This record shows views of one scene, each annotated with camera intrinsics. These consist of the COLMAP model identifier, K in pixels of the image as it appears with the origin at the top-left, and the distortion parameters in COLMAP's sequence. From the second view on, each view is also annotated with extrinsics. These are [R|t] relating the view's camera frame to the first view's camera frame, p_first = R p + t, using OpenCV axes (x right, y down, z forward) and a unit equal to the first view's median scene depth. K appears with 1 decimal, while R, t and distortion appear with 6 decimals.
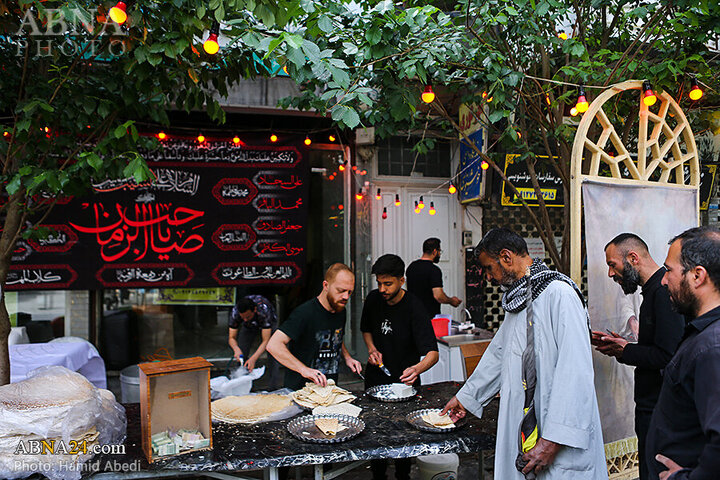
lens RADIAL K [[518.0, 0, 360.0], [0, 518.0, 240.0], [0, 0, 1]] dist [-0.038727, 0.000304]
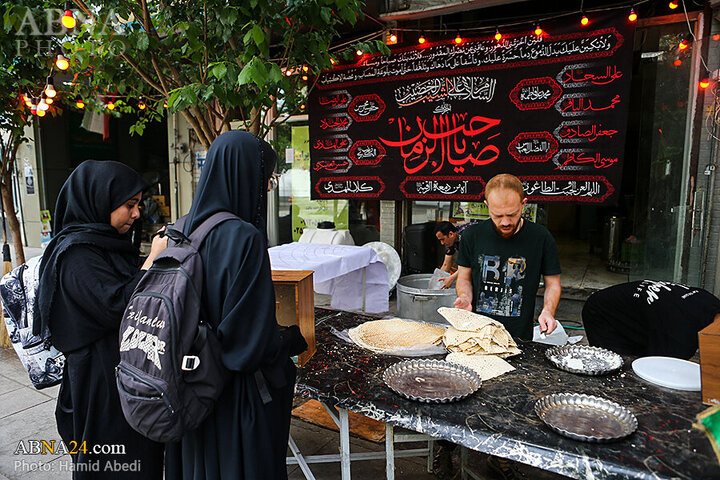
lens RADIAL K [[503.2, 0, 356.8], [0, 503.2, 250.4], [0, 0, 1]] dist [-0.107064, 0.081212]
pose [[0.719334, 0.103473, -0.686915, 0.144327], [0.020086, 0.985333, 0.169459, 0.019958], [0.694374, -0.135695, 0.706705, 0.177888]]
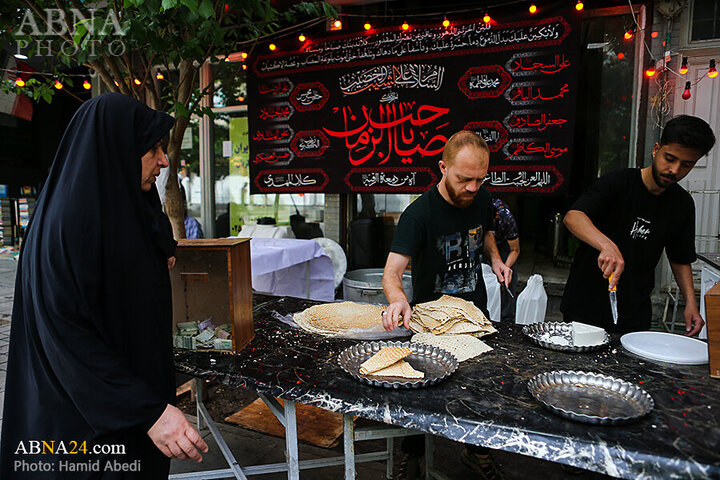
lens RADIAL K [[503.2, 0, 356.8], [0, 503.2, 250.4], [0, 0, 1]] dist [-0.107064, 0.081212]
pose [[0.795373, 0.083795, -0.600300, 0.105357], [0.008913, 0.988674, 0.149817, 0.057429], [0.606055, -0.124511, 0.785617, 0.212391]]
